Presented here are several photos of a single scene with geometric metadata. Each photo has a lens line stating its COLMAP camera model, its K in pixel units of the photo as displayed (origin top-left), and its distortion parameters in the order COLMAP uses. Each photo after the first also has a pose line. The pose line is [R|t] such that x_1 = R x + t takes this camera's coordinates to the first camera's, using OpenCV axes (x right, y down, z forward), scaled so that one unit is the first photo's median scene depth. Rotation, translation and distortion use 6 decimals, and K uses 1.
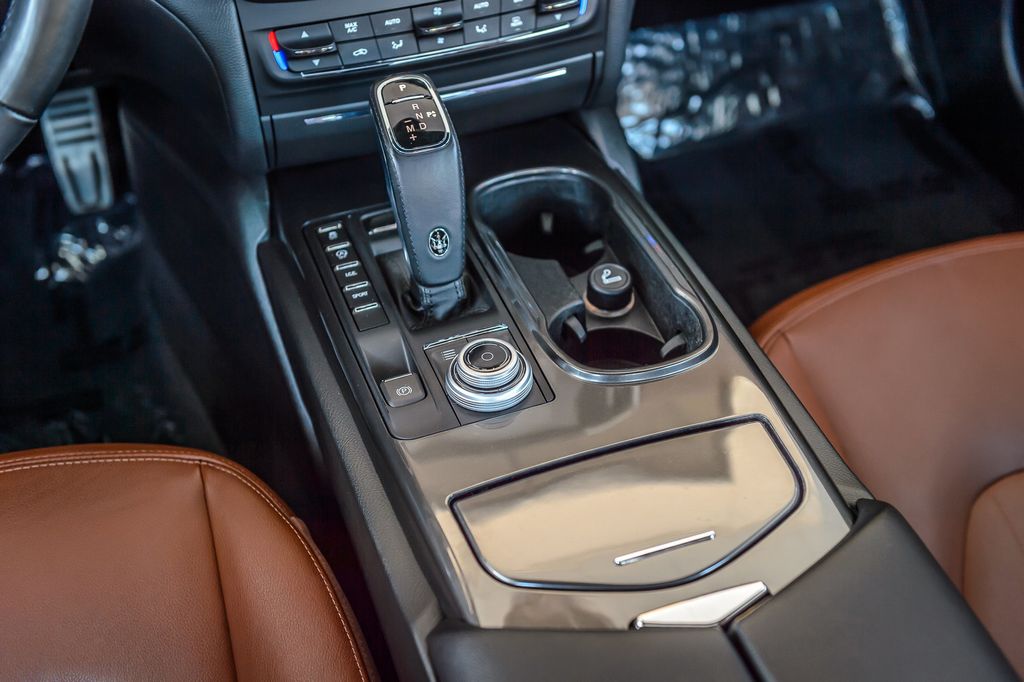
lens RADIAL K [[1331.2, 0, 508.9], [0, 1331.2, 333.5], [0, 0, 1]] dist [0.012998, 0.000000]
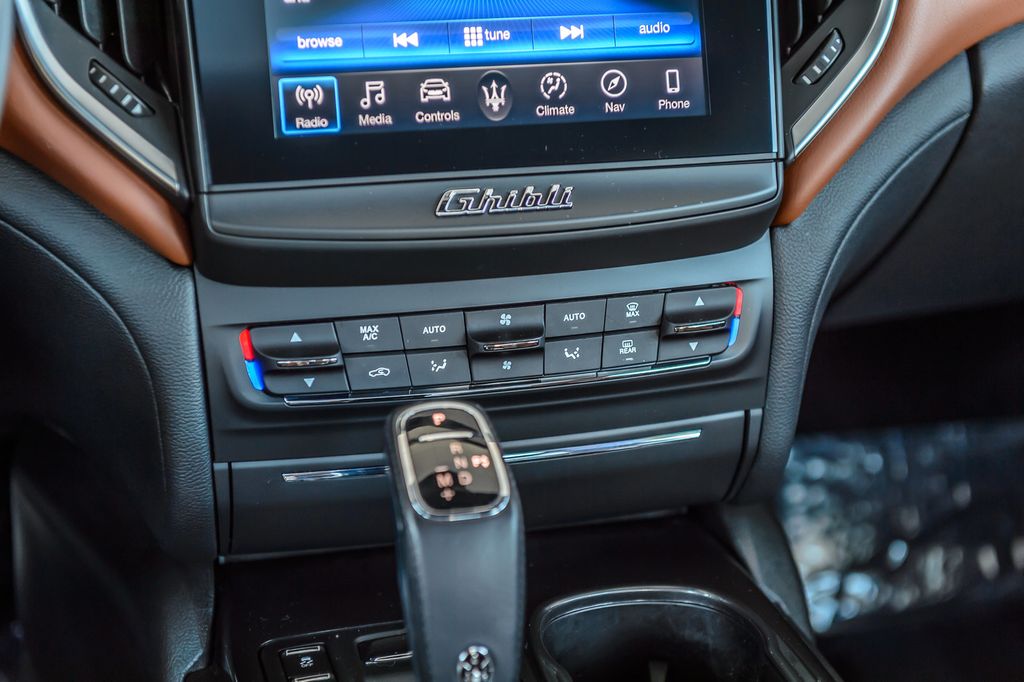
lens RADIAL K [[1931.9, 0, 515.5], [0, 1931.9, 336.1], [0, 0, 1]] dist [0.013008, 0.000000]
pose [[0.996123, 0.064115, -0.060228, 0.007415], [-0.079326, 0.950638, -0.299993, 0.043022], [0.038021, 0.303607, 0.952038, 0.113924]]
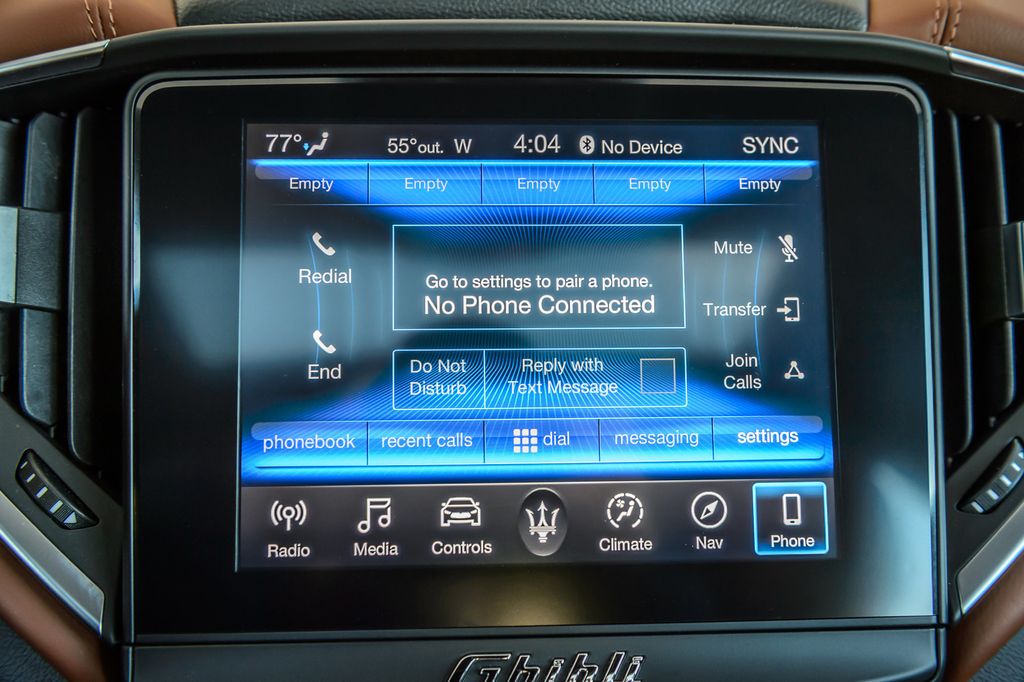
lens RADIAL K [[1019.4, 0, 511.6], [0, 1019.4, 341.4], [0, 0, 1]] dist [-0.006005, 0.000000]
pose [[0.962743, 0.098697, -0.251765, 0.008323], [-0.192444, 0.904129, -0.381465, -0.248575], [0.189979, 0.415703, 0.889437, 0.589390]]
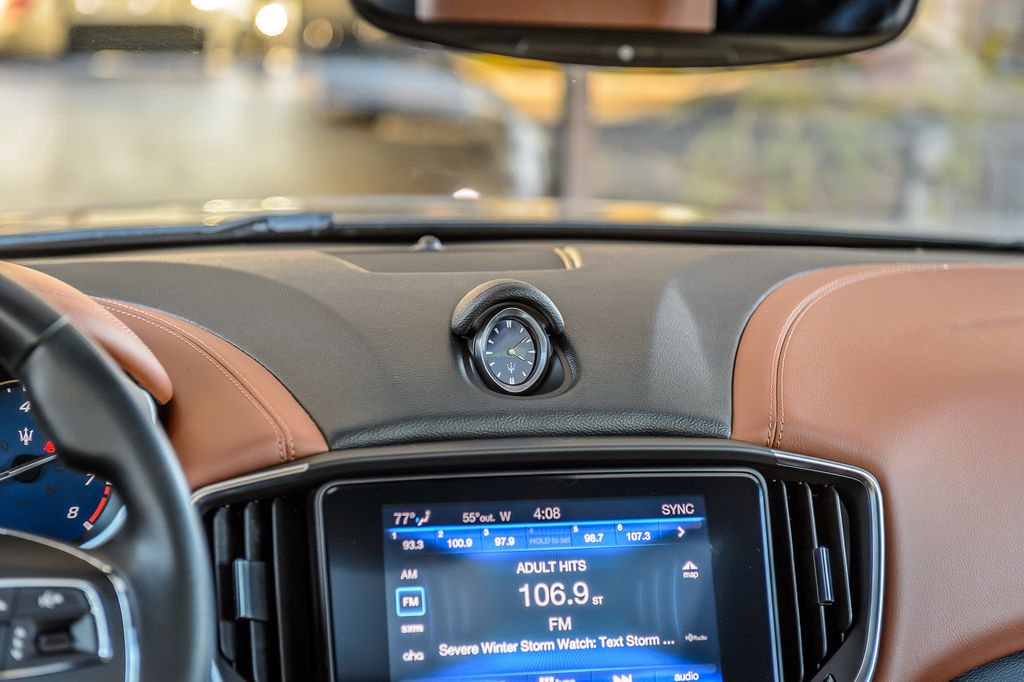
lens RADIAL K [[1931.9, 0, 518.2], [0, 1931.9, 347.8], [0, 0, 1]] dist [0.013008, 0.000000]
pose [[0.991663, 0.032835, -0.124606, 0.046925], [-0.097184, 0.825562, -0.555880, 0.128524], [0.084617, 0.563355, 0.821870, -0.155316]]
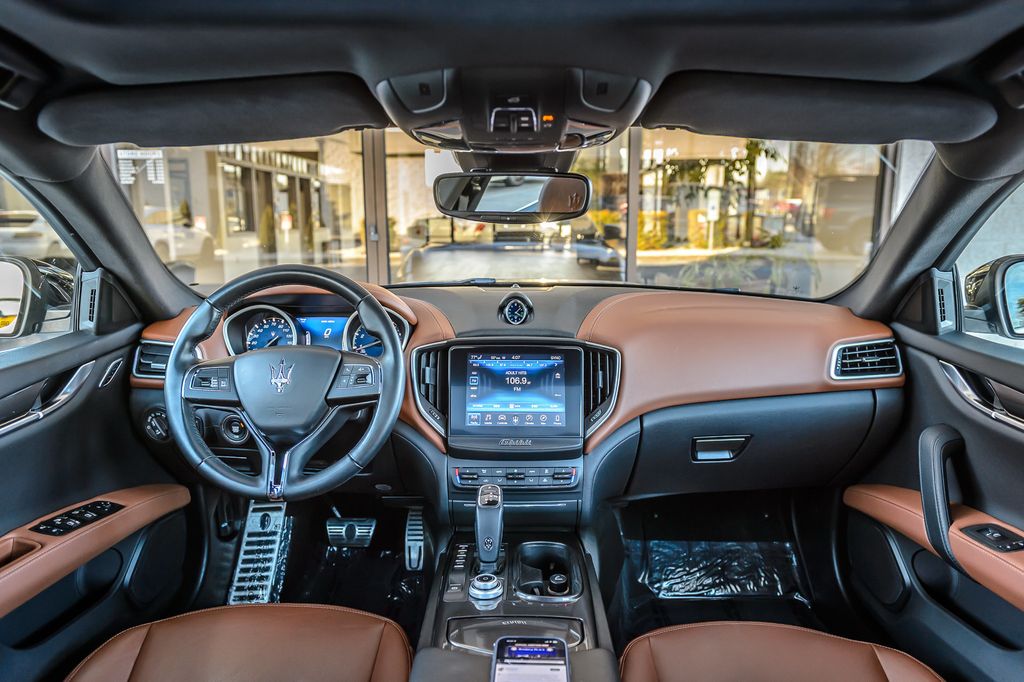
lens RADIAL K [[675.1, 0, 510.2], [0, 675.1, 337.3], [0, 0, 1]] dist [-0.001679, -0.001774]
pose [[0.942371, 0.050408, -0.330750, 0.377932], [-0.230119, 0.815263, -0.531405, 0.275611], [0.242861, 0.576893, 0.779880, -0.258518]]
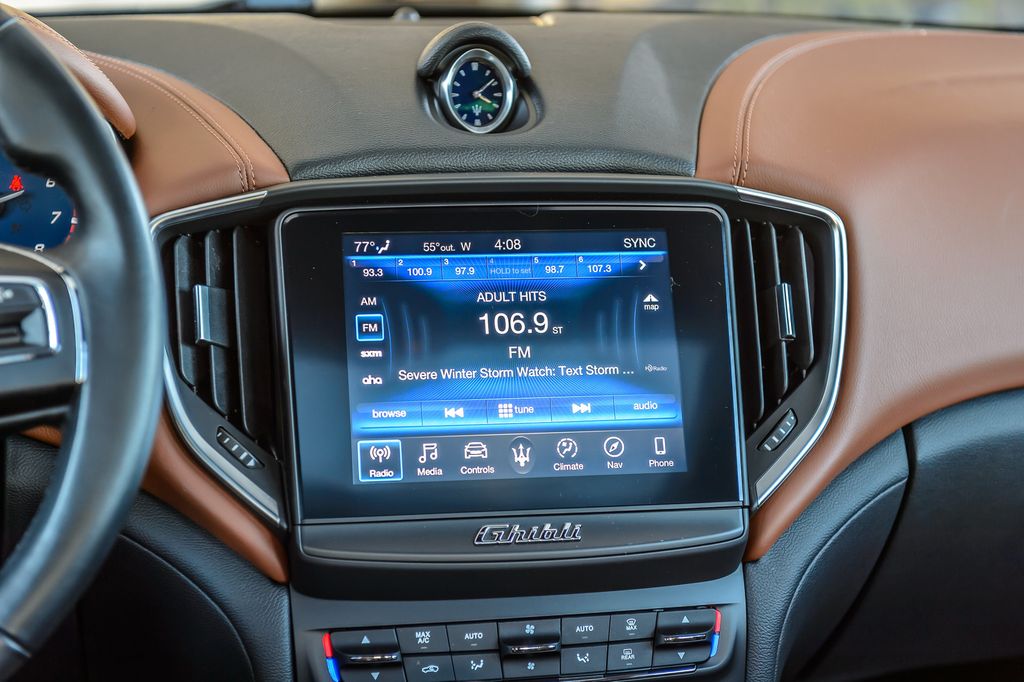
lens RADIAL K [[1931.9, 0, 514.0], [0, 1931.9, 357.2], [0, 0, 1]] dist [0.013008, 0.000000]
pose [[0.989693, 0.044163, -0.136229, 0.088707], [-0.107534, 0.857410, -0.503274, 0.208001], [0.094578, 0.512736, 0.853321, -0.098356]]
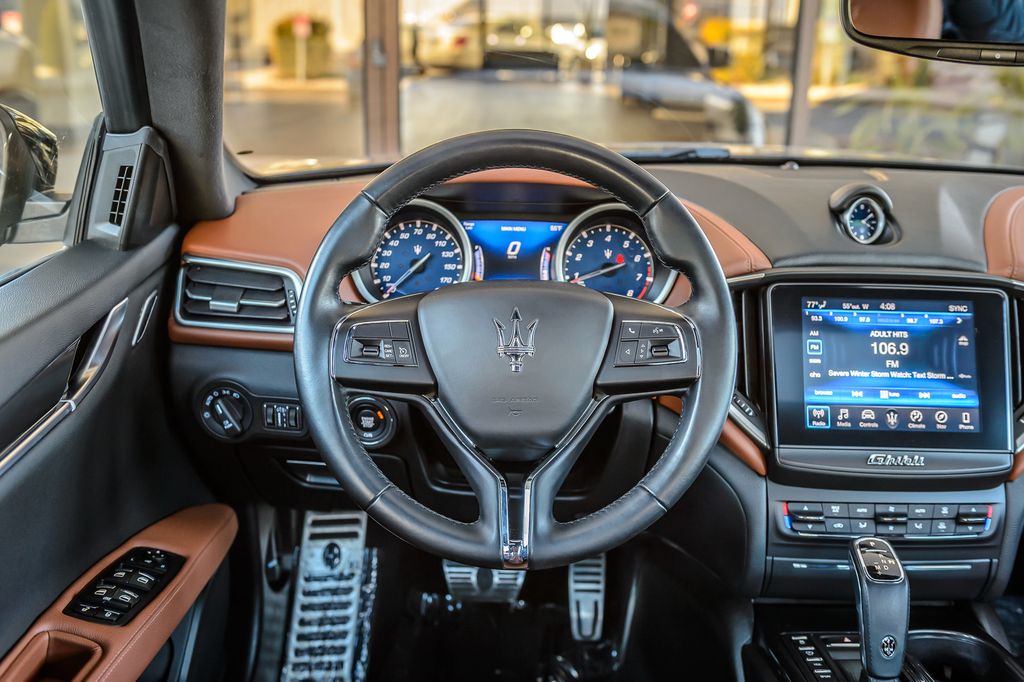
lens RADIAL K [[1043.6, 0, 516.4], [0, 1043.6, 338.5], [0, 0, 1]] dist [-0.012222, 0.000000]
pose [[0.948192, 0.106104, -0.299456, -0.123286], [-0.235801, 0.866720, -0.439538, 0.222662], [0.212908, 0.487378, 0.846837, -0.228809]]
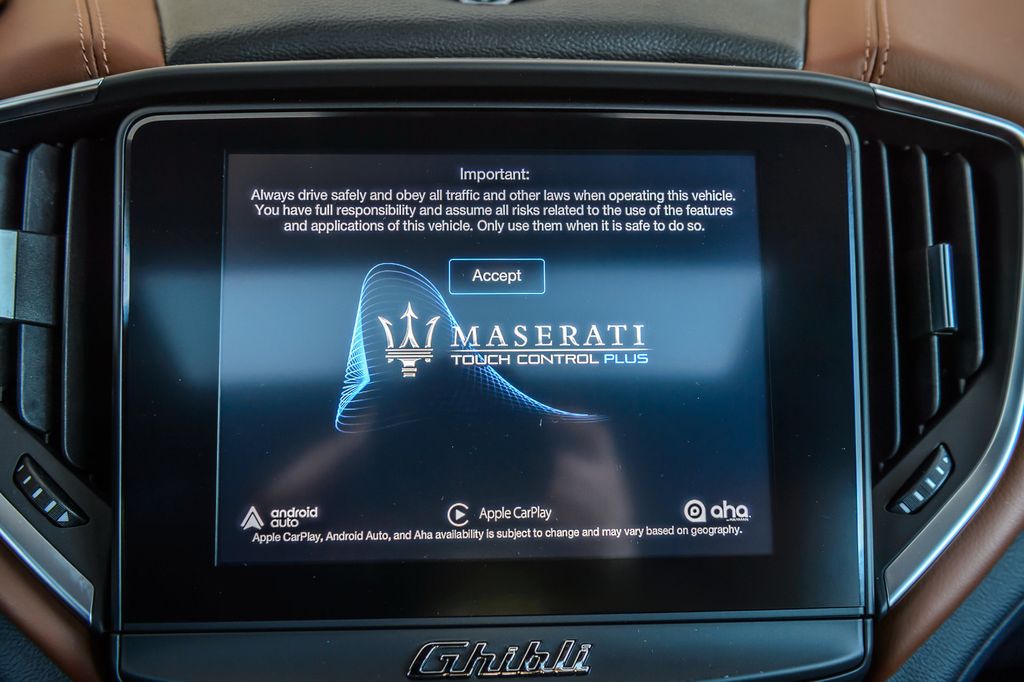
lens RADIAL K [[1043.6, 0, 511.2], [0, 1043.6, 341.3], [0, 0, 1]] dist [-0.012222, 0.000000]
pose [[0.963286, 0.092467, -0.252051, 0.032212], [-0.191329, 0.895037, -0.402868, -0.232438], [0.188343, 0.436301, 0.879868, 0.559305]]
